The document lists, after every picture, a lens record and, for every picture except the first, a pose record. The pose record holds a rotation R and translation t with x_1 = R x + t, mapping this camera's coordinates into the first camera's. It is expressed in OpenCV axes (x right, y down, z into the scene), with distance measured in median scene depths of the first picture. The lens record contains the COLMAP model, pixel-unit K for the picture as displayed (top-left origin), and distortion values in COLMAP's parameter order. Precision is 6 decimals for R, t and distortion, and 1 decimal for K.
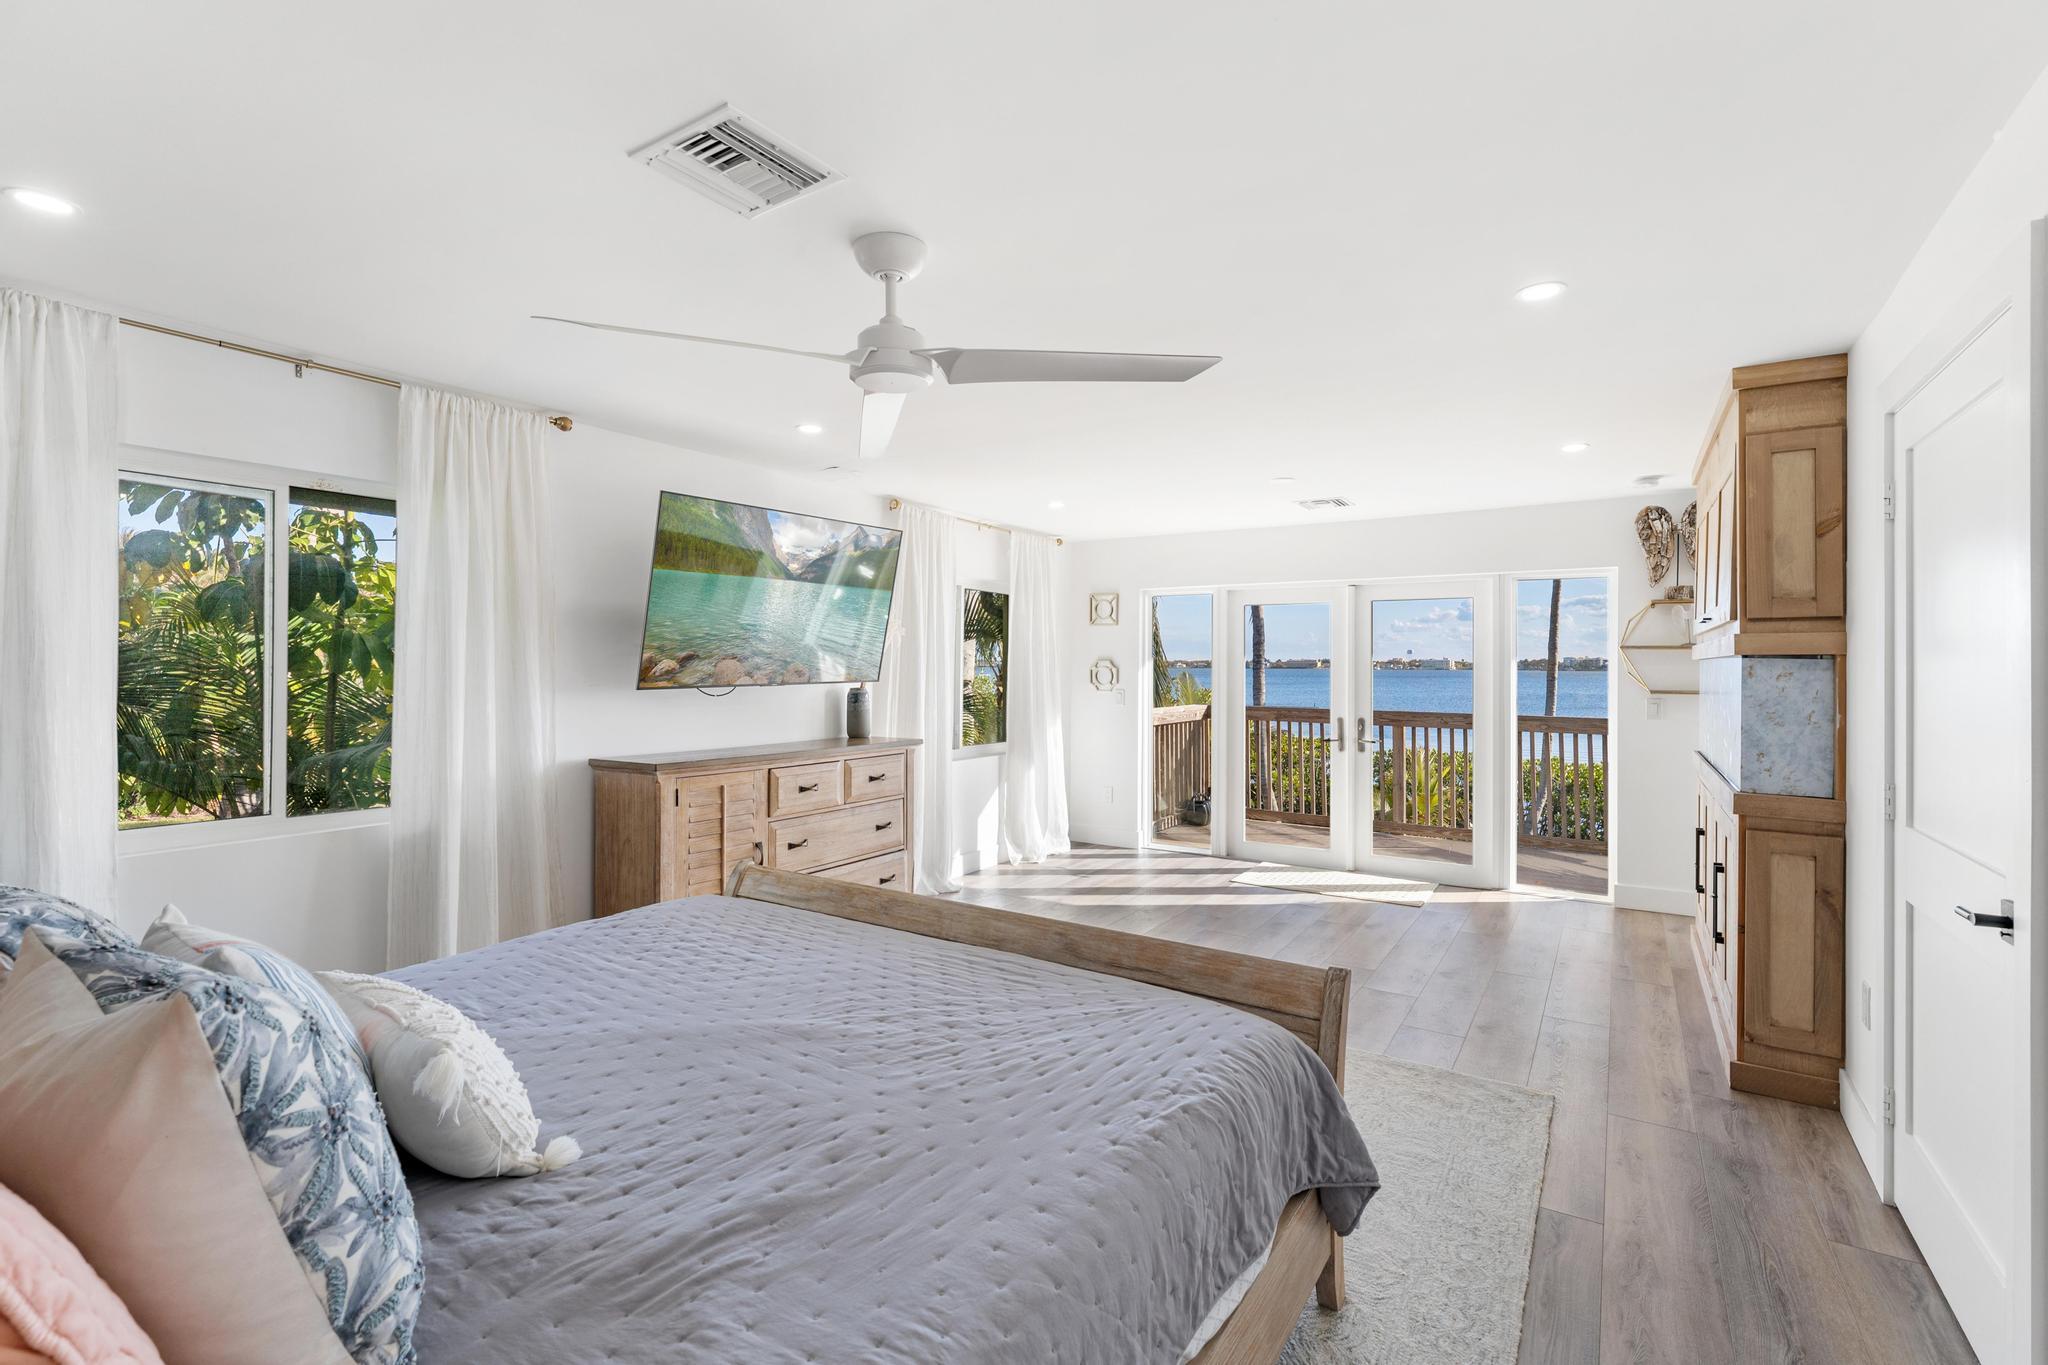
lens RADIAL K [[917.6, 0, 1016.7], [0, 917.6, 671.2], [0, 0, 1]] dist [-0.002208, -0.000001]
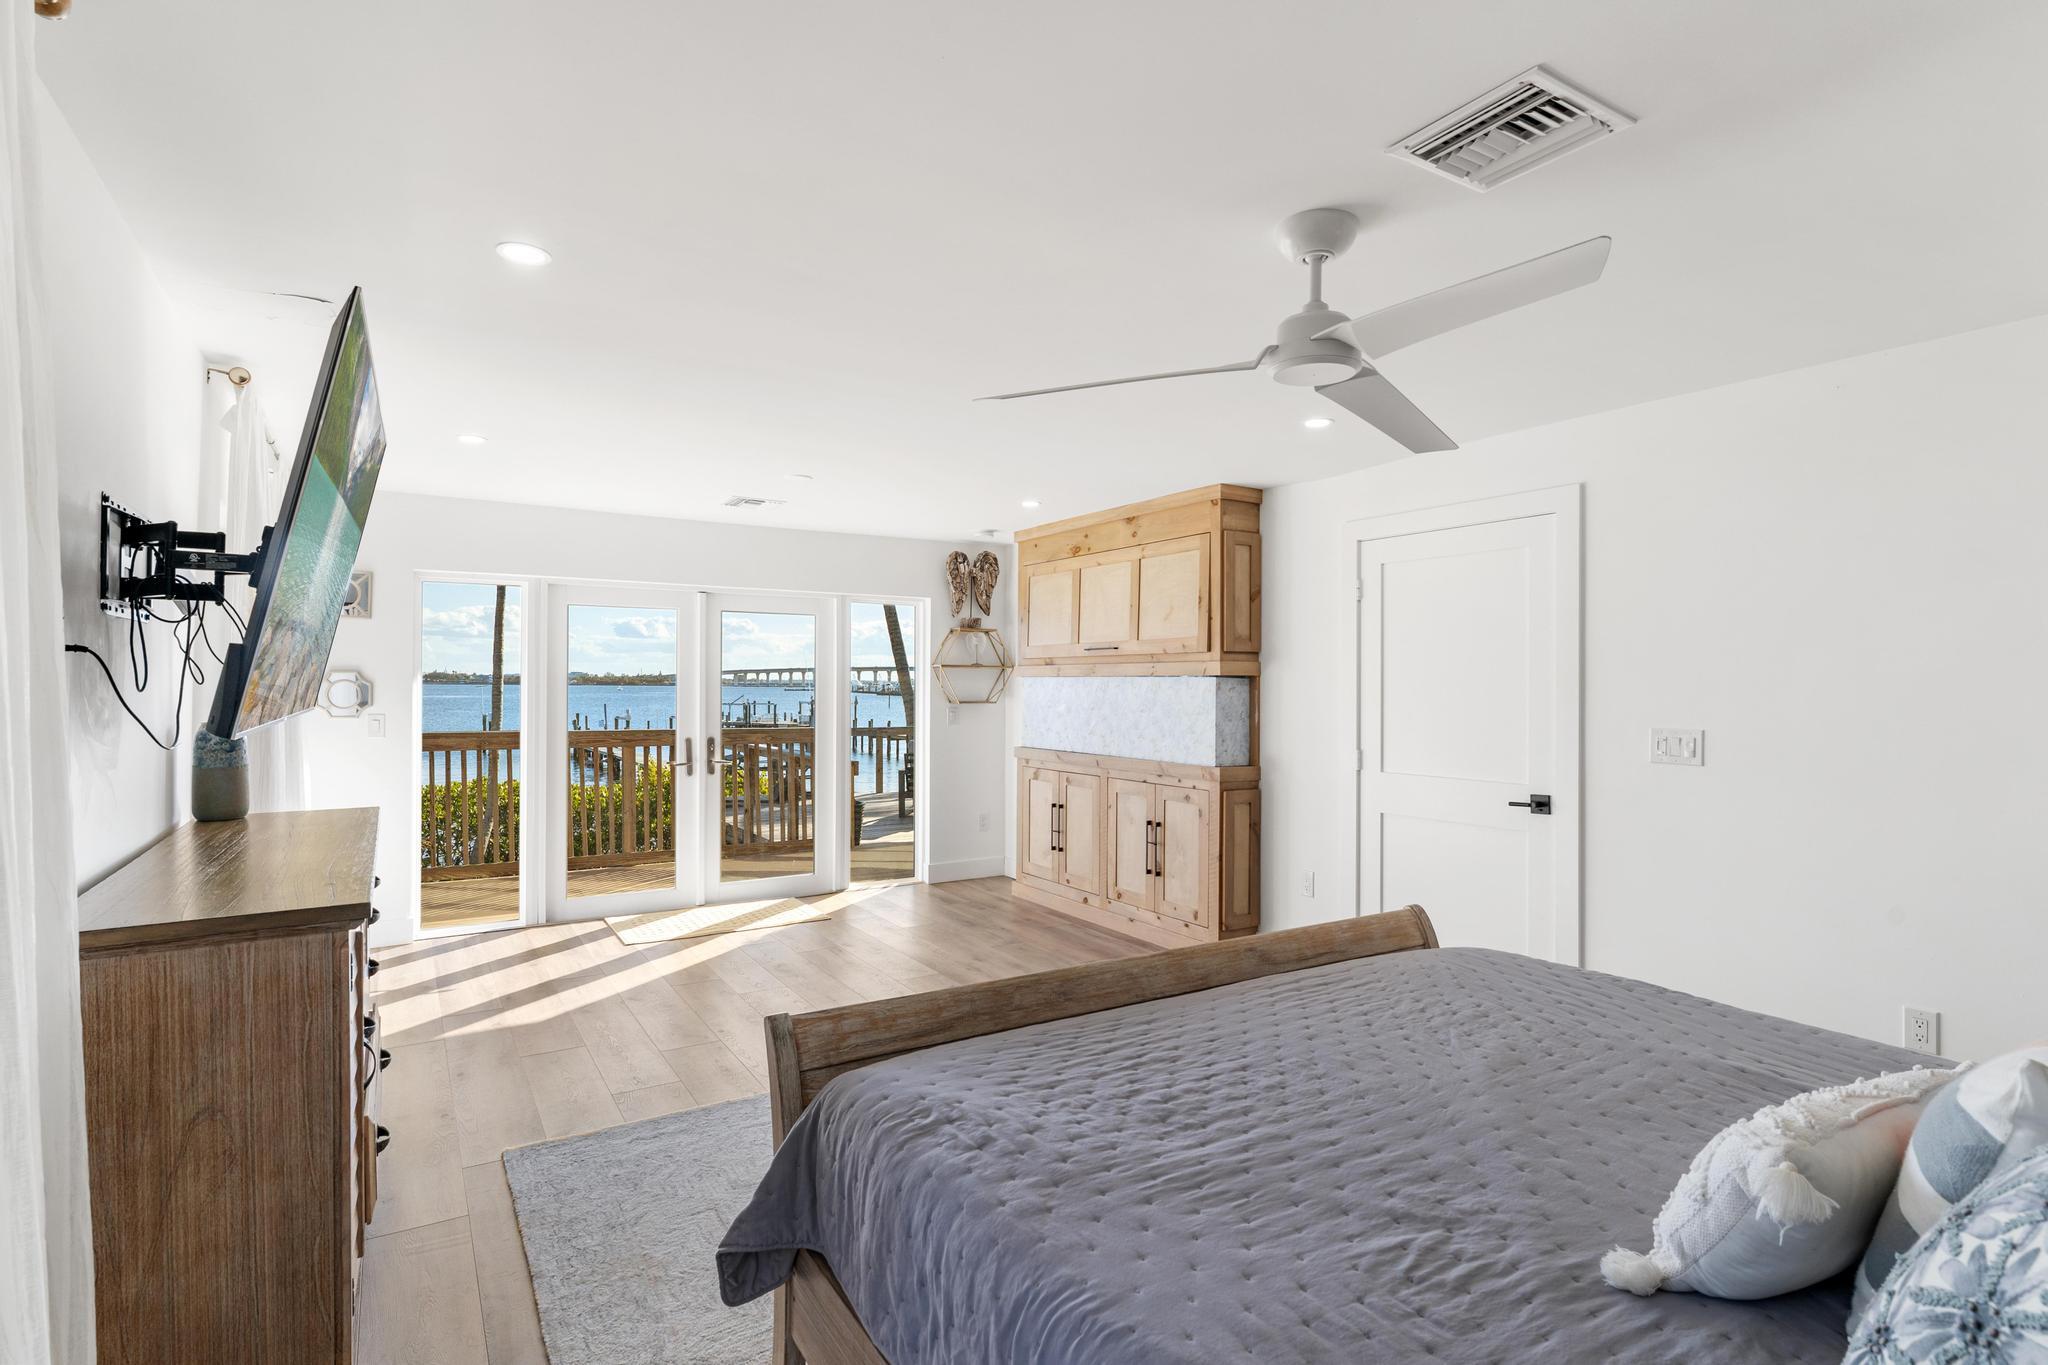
lens RADIAL K [[1006.7, 0, 1020.9], [0, 1006.7, 694.1], [0, 0, 1]] dist [0.004223, -0.000047]
pose [[0.415246, -0.010656, 0.909647, -0.844523], [0.001330, 0.999937, 0.011106, -0.006075], [-0.909708, -0.003402, 0.415234, 0.611083]]
